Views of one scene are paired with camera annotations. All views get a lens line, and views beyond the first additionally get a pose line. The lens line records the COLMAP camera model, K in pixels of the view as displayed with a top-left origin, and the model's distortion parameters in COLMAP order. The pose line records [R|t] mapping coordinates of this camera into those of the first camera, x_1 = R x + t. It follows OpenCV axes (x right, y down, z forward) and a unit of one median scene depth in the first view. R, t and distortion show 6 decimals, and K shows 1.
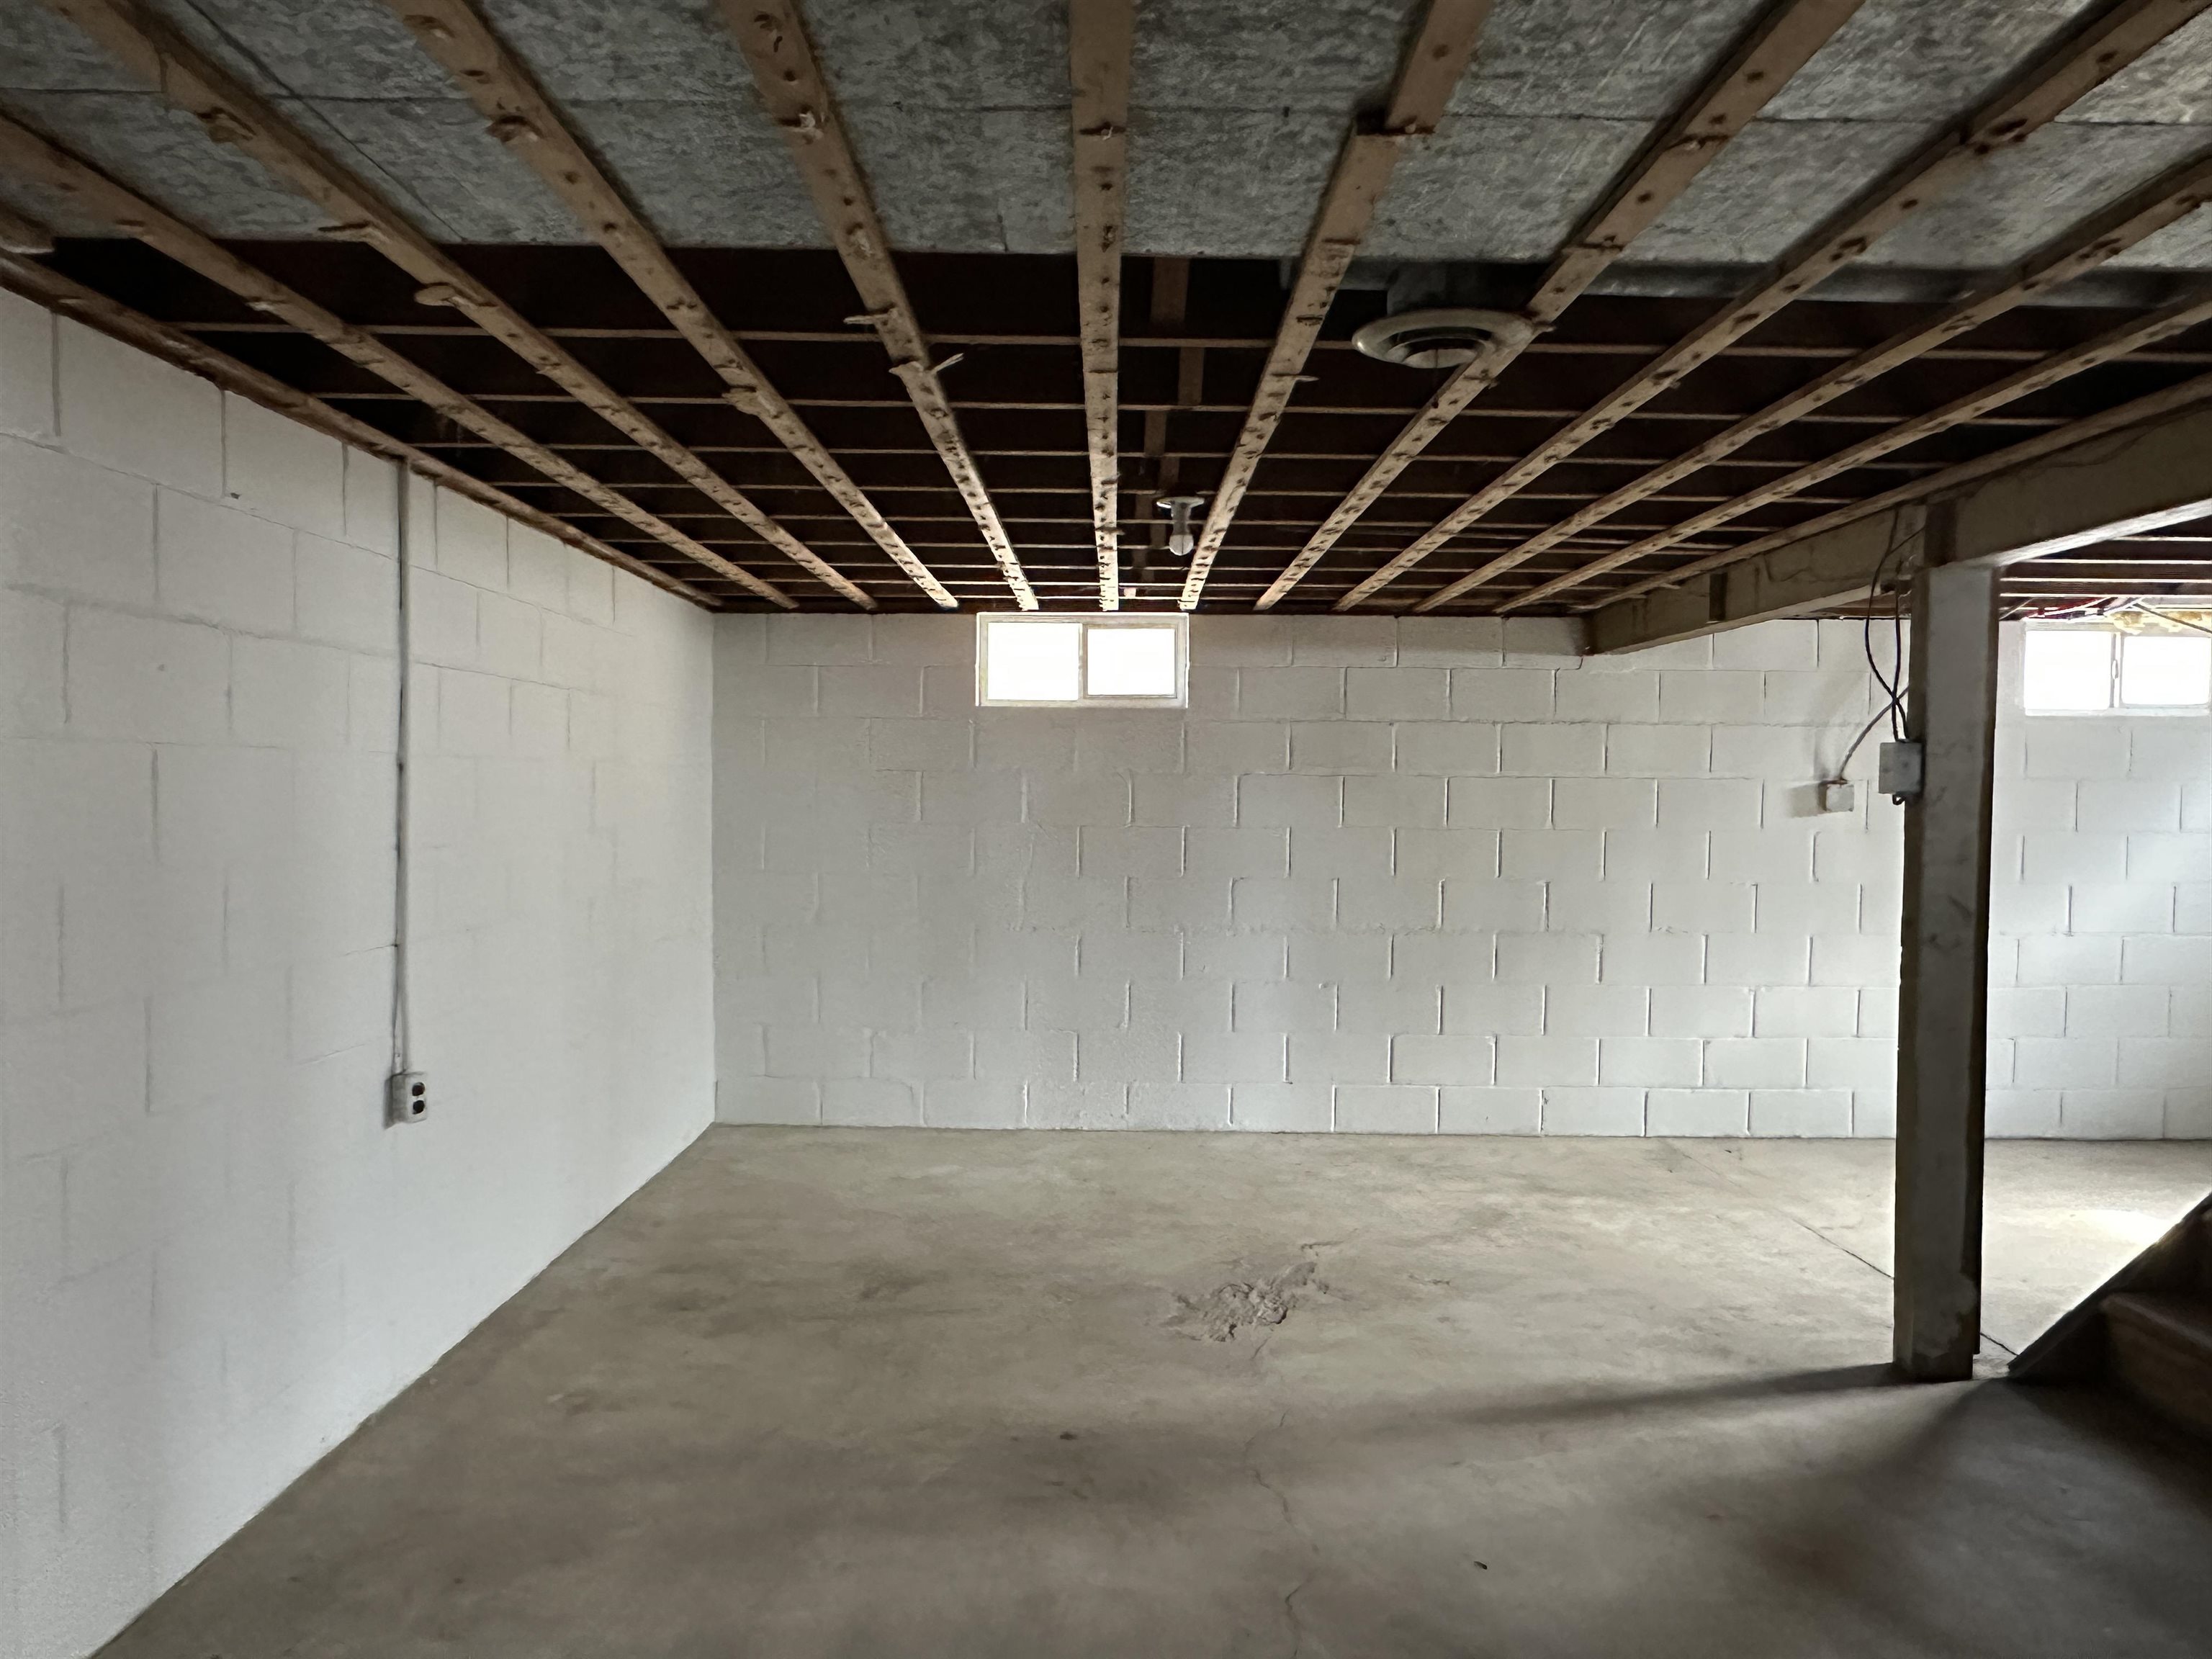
lens RADIAL K [[1490.8, 0, 1110.4], [0, 1490.8, 826.2], [0, 0, 1]] dist [-0.005253, 0.002258]
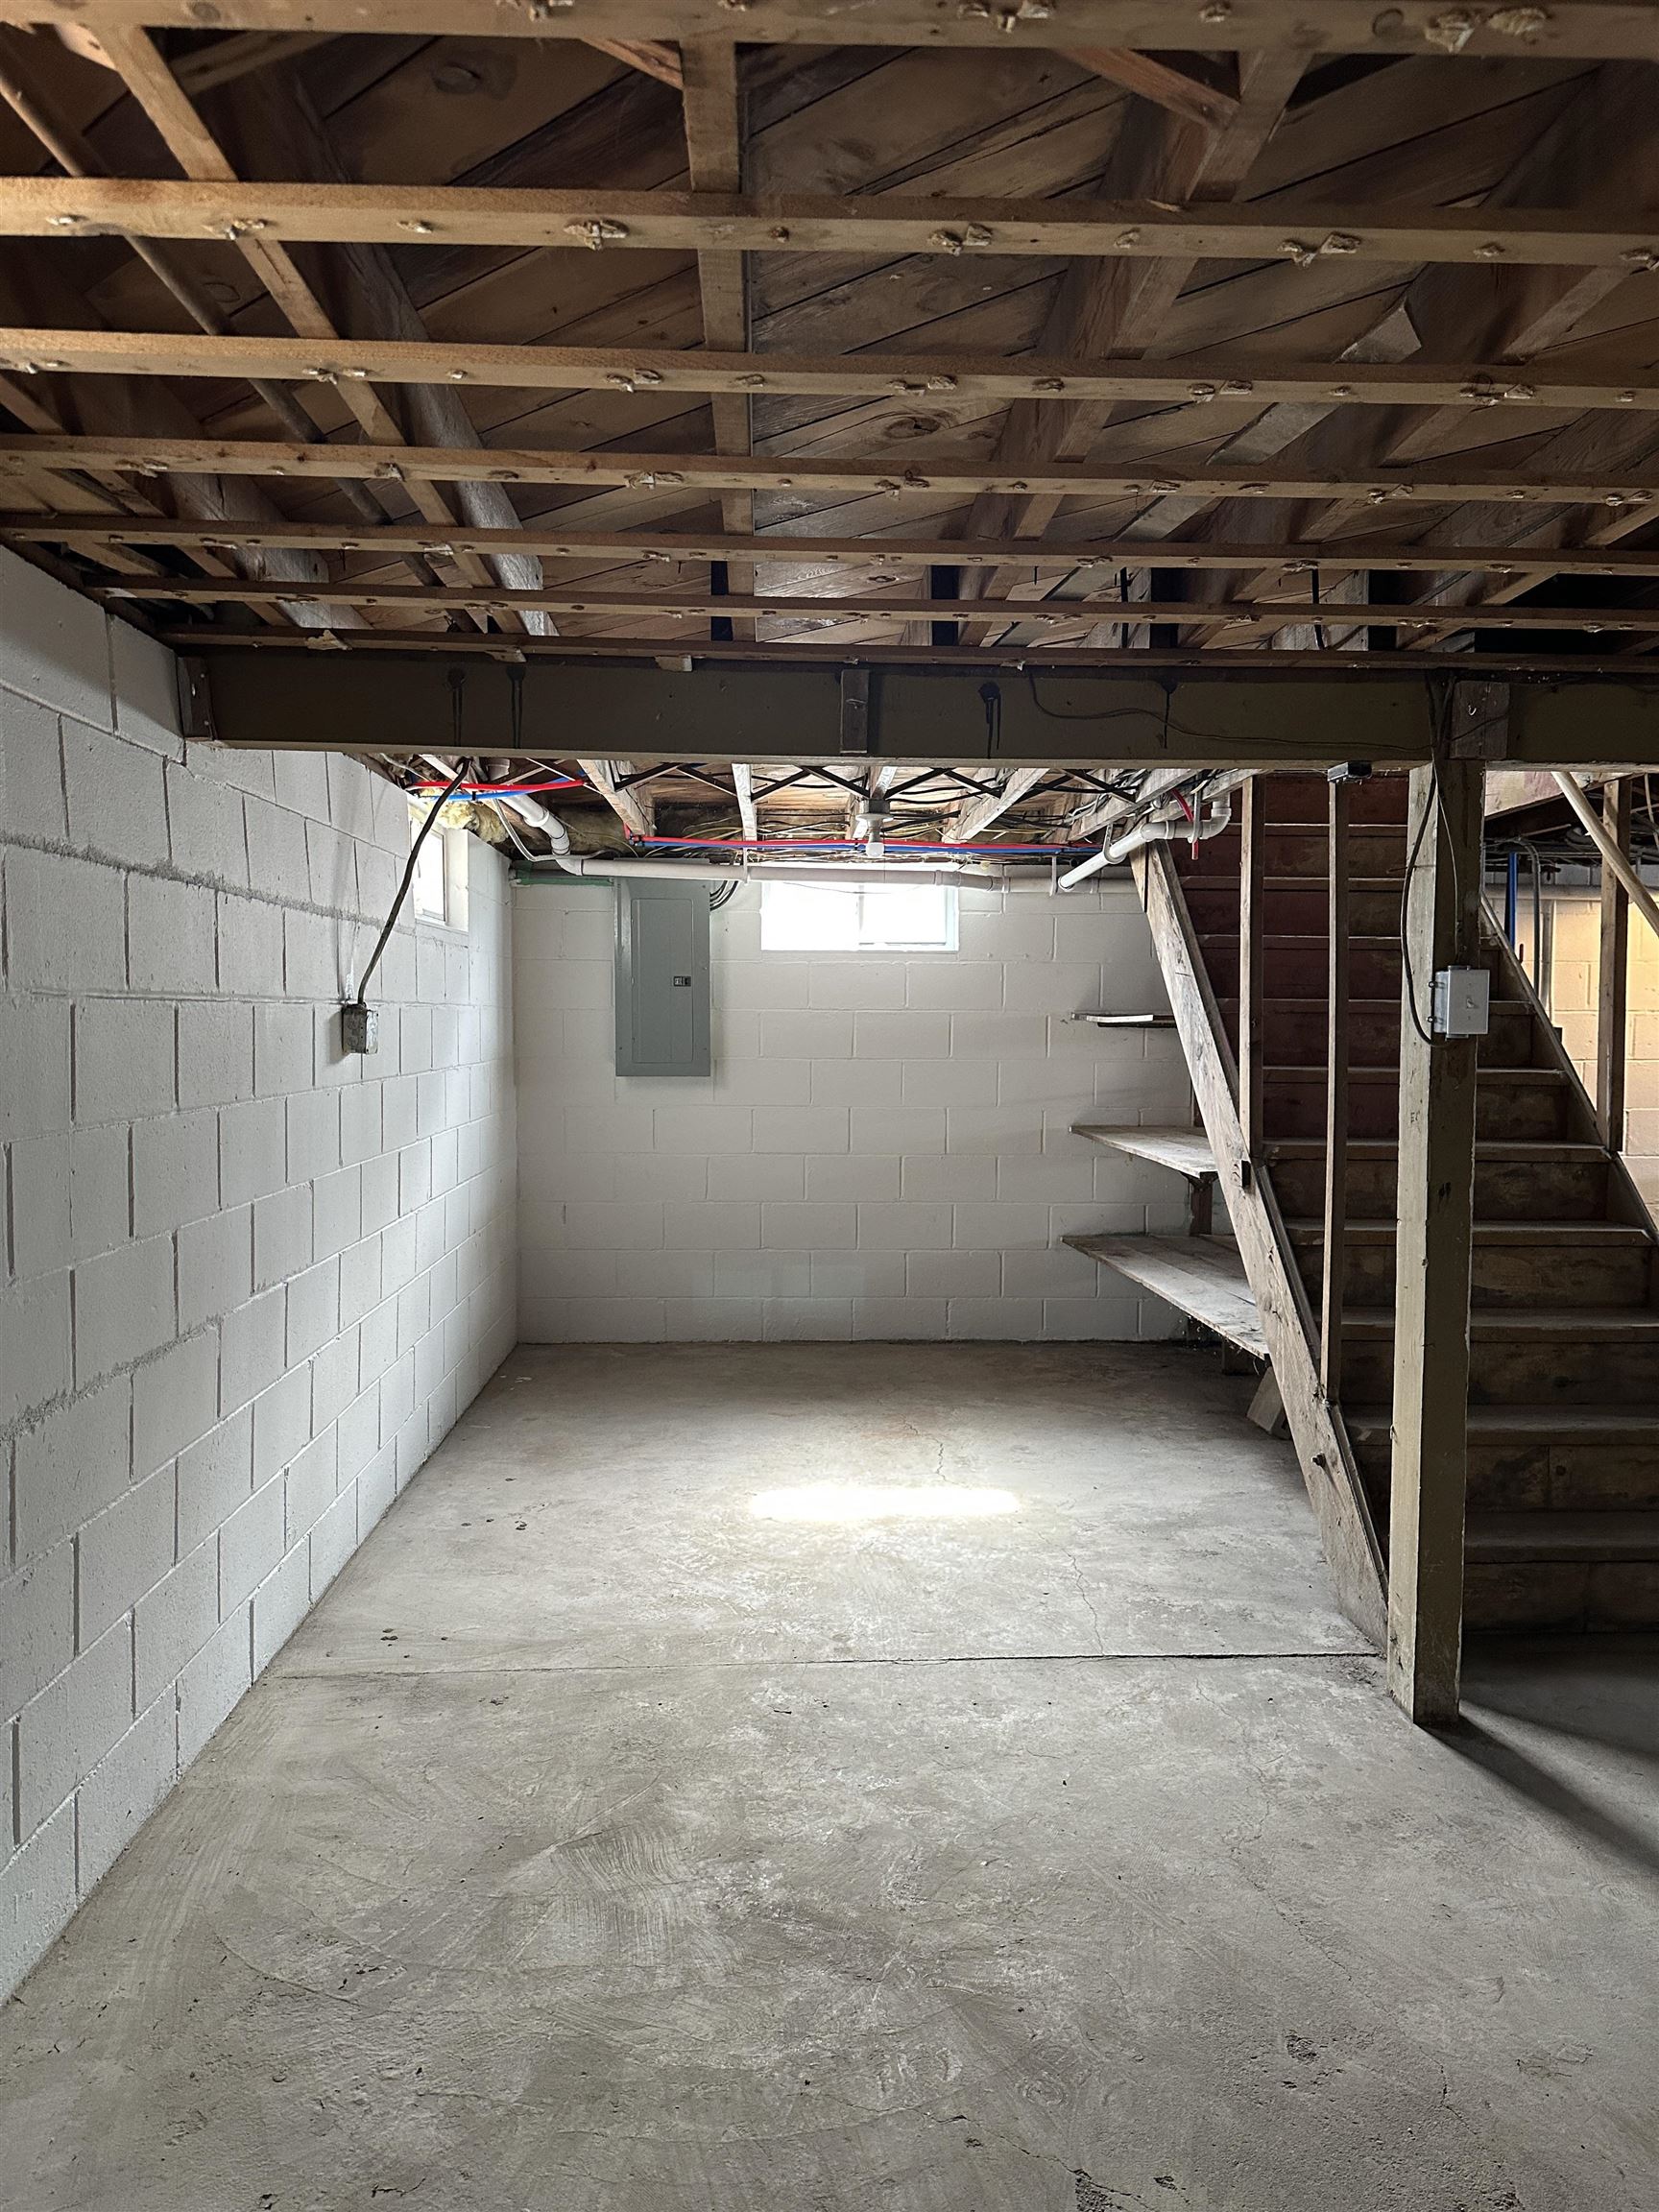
lens RADIAL K [[1532.6, 0, 838.5], [0, 1532.6, 1104.6], [0, 0, 1]] dist [0.029852, -0.031340]
pose [[-0.052199, -0.058926, 0.996897, -0.232877], [0.011056, 0.998162, 0.059580, -0.033120], [-0.998576, 0.014132, -0.051452, 1.055507]]
